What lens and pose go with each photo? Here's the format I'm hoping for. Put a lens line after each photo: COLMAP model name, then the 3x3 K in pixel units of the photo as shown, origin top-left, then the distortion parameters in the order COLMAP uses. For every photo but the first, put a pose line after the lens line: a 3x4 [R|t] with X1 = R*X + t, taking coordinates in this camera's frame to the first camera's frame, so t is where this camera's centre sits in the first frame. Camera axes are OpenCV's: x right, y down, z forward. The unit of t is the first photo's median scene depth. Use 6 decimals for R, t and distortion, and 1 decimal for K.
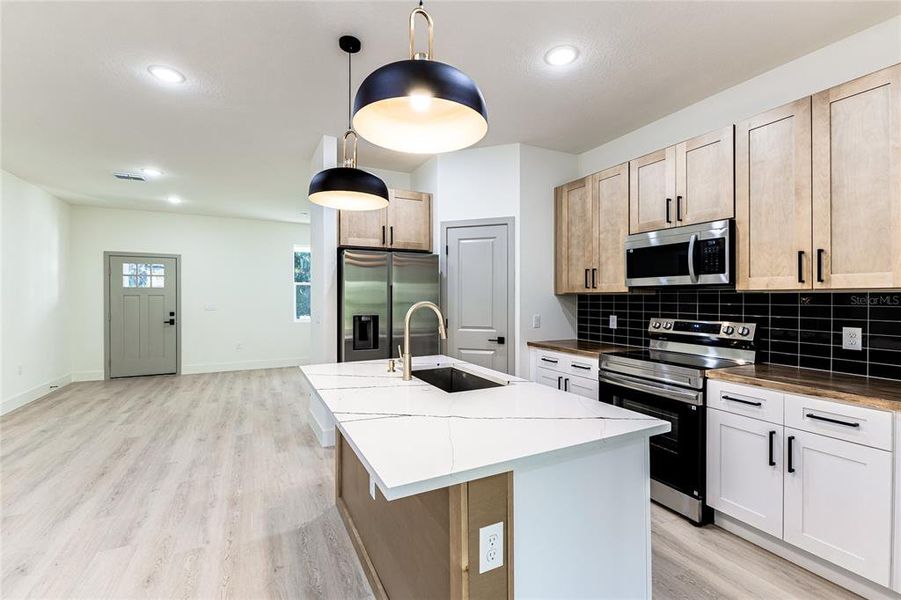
lens RADIAL K [[393.1, 0, 450.5], [0, 393.1, 300.0], [0, 0, 1]] dist [0.001880, -0.000026]
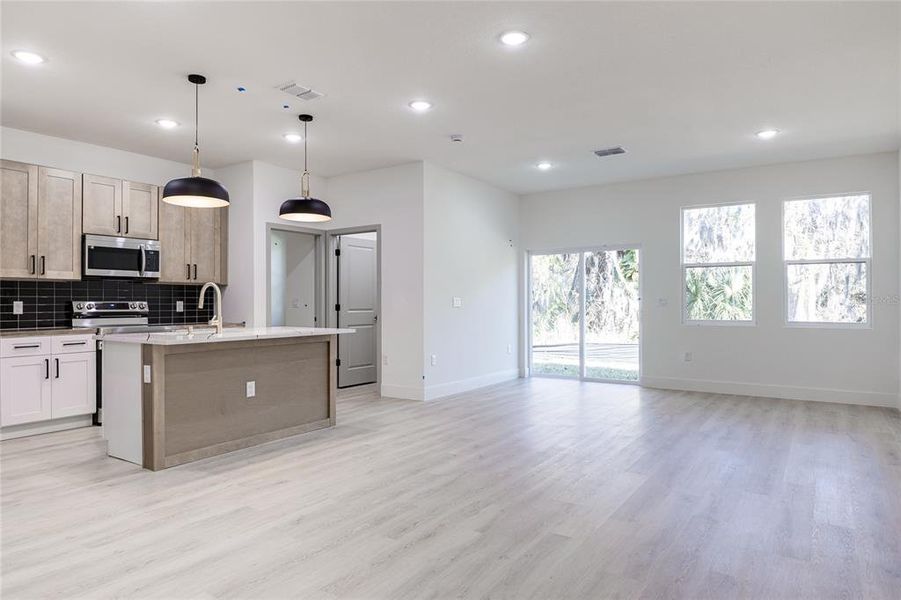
lens RADIAL K [[565.2, 0, 450.5], [0, 565.2, 300.0], [0, 0, 1]] dist [0.016247, -0.030566]
pose [[-0.491326, 0.005260, 0.870960, -1.672700], [0.008939, 0.999960, -0.000997, 0.056323], [-0.870930, 0.007296, -0.491353, 0.878037]]
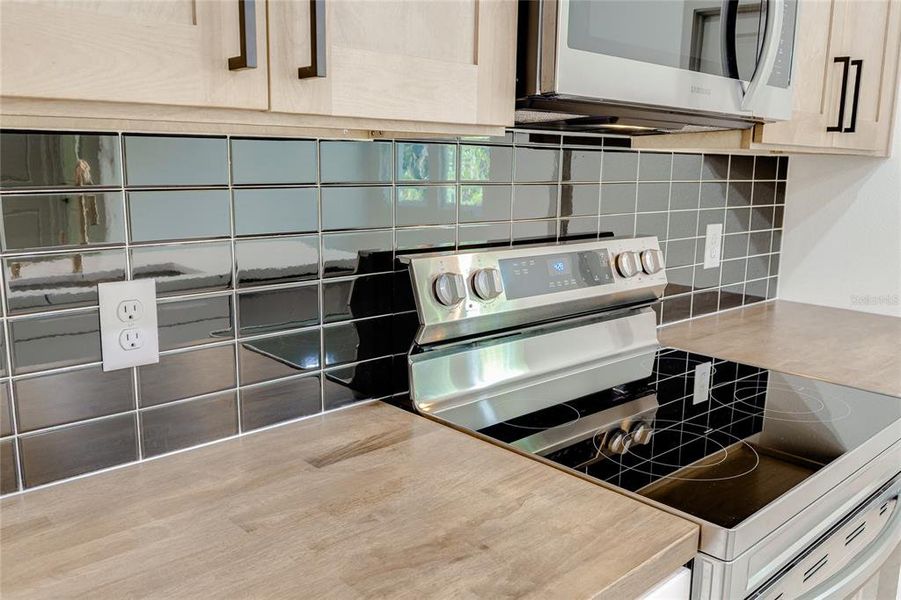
lens RADIAL K [[746.3, 0, 450.5], [0, 746.3, 300.0], [0, 0, 1]] dist [0.001118, -0.000525]
pose [[-0.280147, -0.176658, 0.943562, 0.135654], [-0.004610, 0.983157, 0.182703, -0.005762], [-0.959946, 0.046834, -0.276243, 1.137031]]
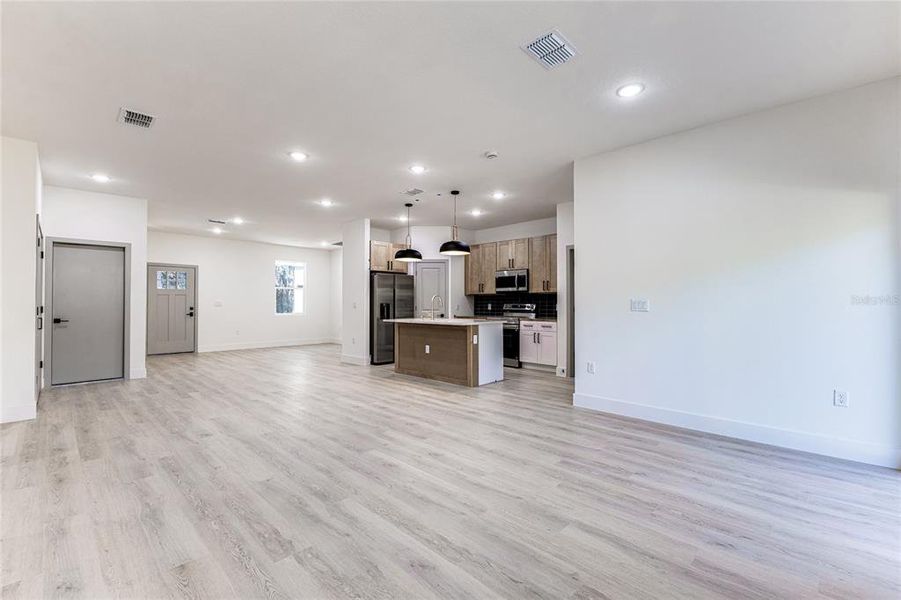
lens RADIAL K [[394.7, 0, 450.5], [0, 394.7, 300.0], [0, 0, 1]] dist [0.000899, -0.000092]
pose [[0.946449, 0.006033, 0.322797, -0.659949], [0.000014, 0.999825, -0.018728, 0.070399], [-0.322853, 0.017730, 0.946283, -1.340436]]
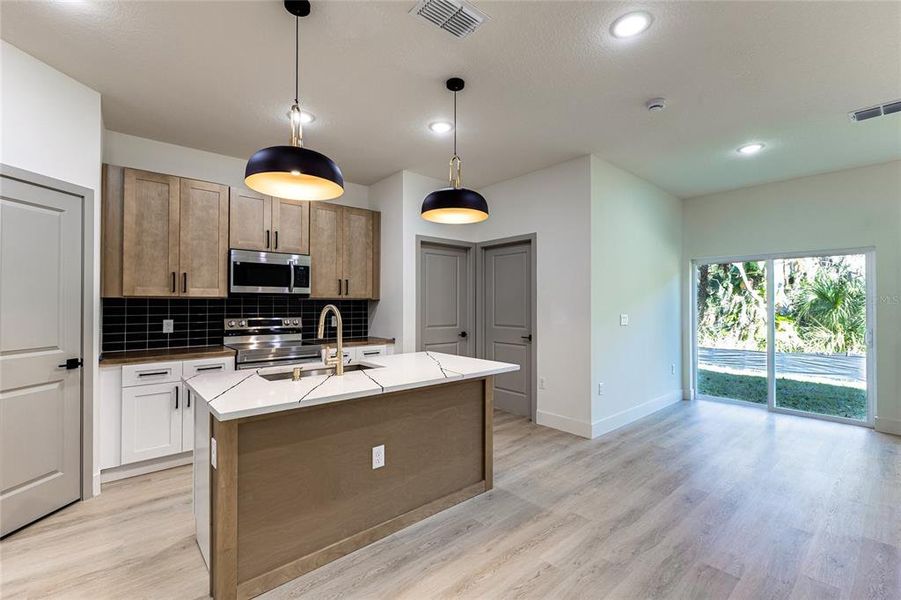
lens RADIAL K [[393.1, 0, 450.5], [0, 393.1, 300.0], [0, 0, 1]] dist [0.001880, -0.000026]
pose [[-0.246004, 0.008701, 0.969230, -0.857424], [0.004873, 0.999958, -0.007741, 0.000861], [-0.969256, 0.002818, -0.246037, 0.654581]]
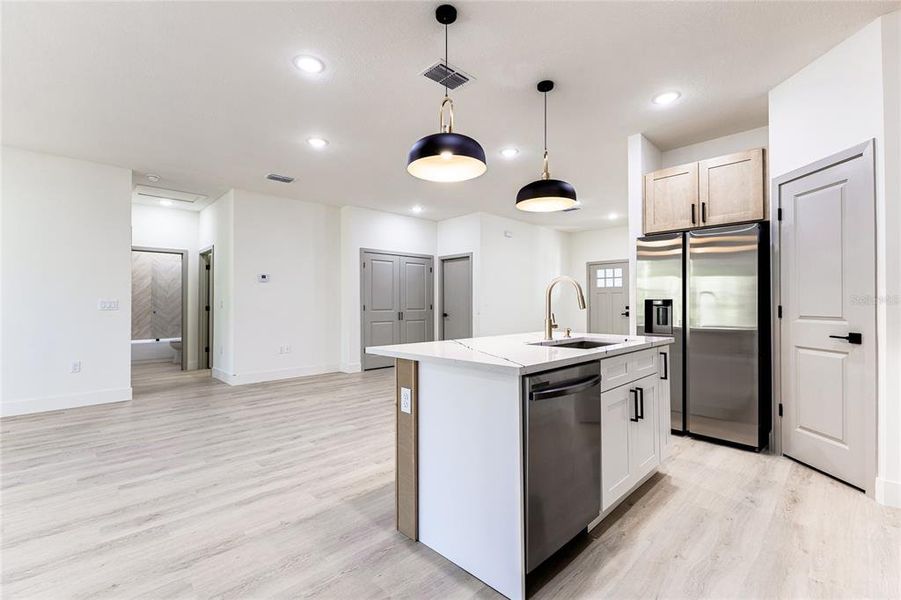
lens RADIAL K [[394.7, 0, 450.5], [0, 394.7, 300.0], [0, 0, 1]] dist [0.000899, -0.000092]
pose [[0.305254, -0.008932, -0.952229, 0.664001], [-0.005431, 0.999923, -0.011121, 0.062981], [0.952256, 0.008566, 0.305182, 0.218944]]
